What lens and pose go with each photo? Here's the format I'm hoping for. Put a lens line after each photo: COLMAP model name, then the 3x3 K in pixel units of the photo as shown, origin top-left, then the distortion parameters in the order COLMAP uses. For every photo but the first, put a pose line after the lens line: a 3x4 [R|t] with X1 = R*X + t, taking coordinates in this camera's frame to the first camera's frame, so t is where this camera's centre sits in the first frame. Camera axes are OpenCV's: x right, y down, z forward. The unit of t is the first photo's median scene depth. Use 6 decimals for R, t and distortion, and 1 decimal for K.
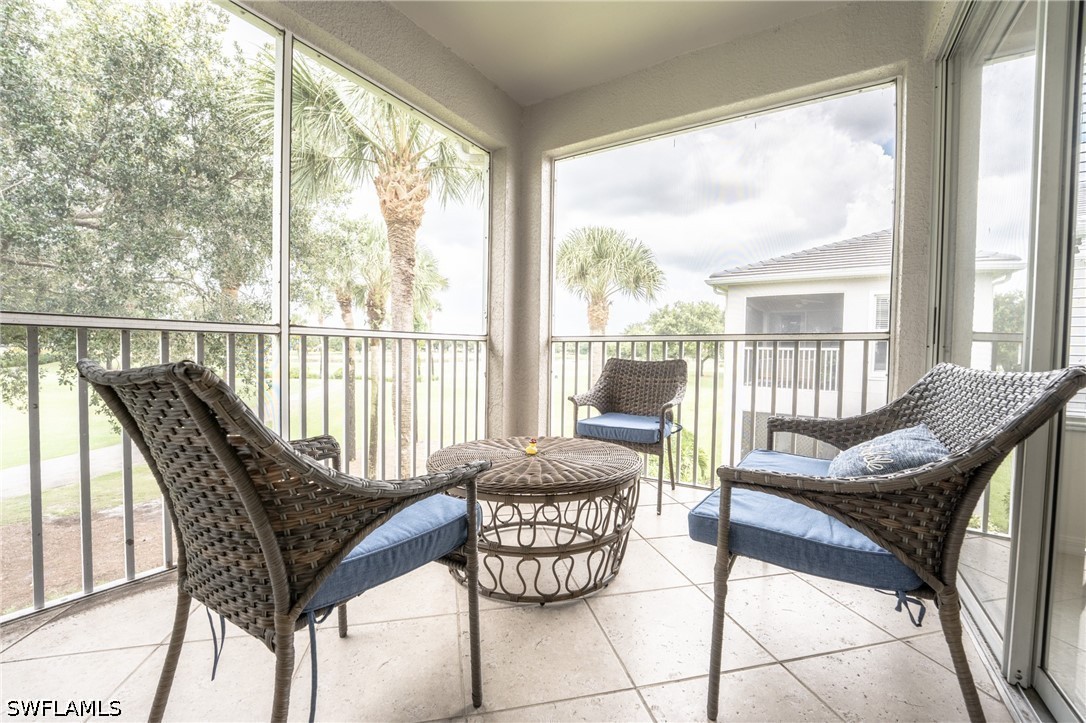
lens RADIAL K [[446.0, 0, 542.7], [0, 446.0, 361.6], [0, 0, 1]] dist [-0.023410, 0.002316]
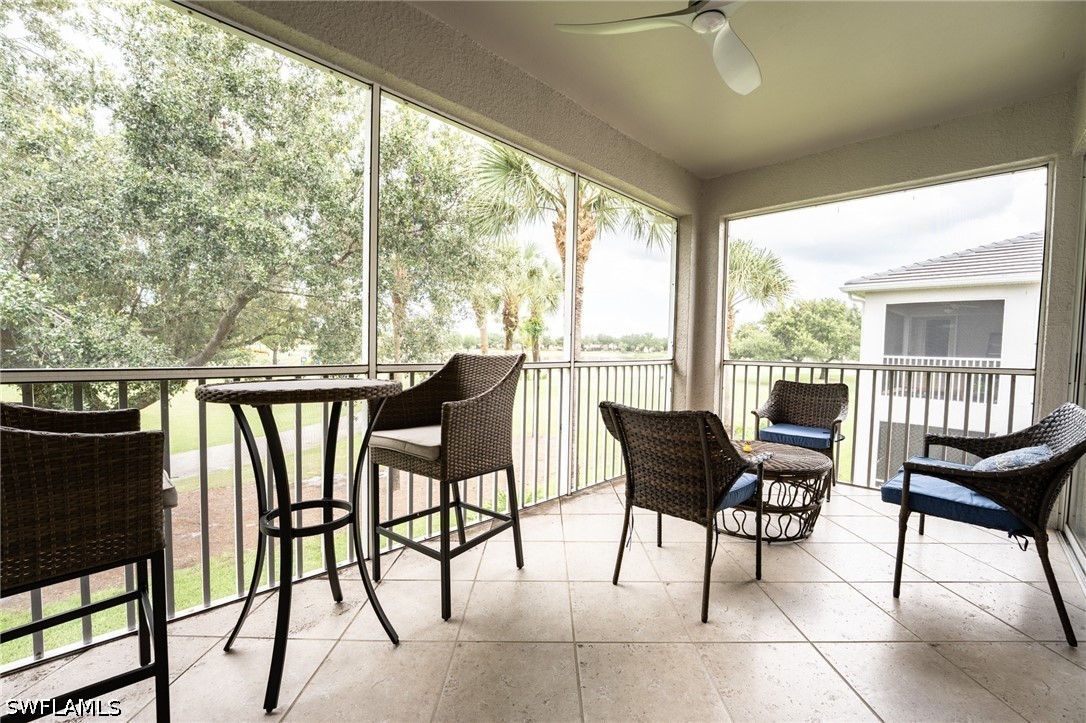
lens RADIAL K [[446.0, 0, 540.8], [0, 446.0, 365.2], [0, 0, 1]] dist [-0.023410, 0.002316]
pose [[0.975199, 0.012778, -0.220960, -0.211908], [-0.010013, 0.999857, 0.013631, -0.055808], [0.221102, -0.011081, 0.975188, -0.351522]]
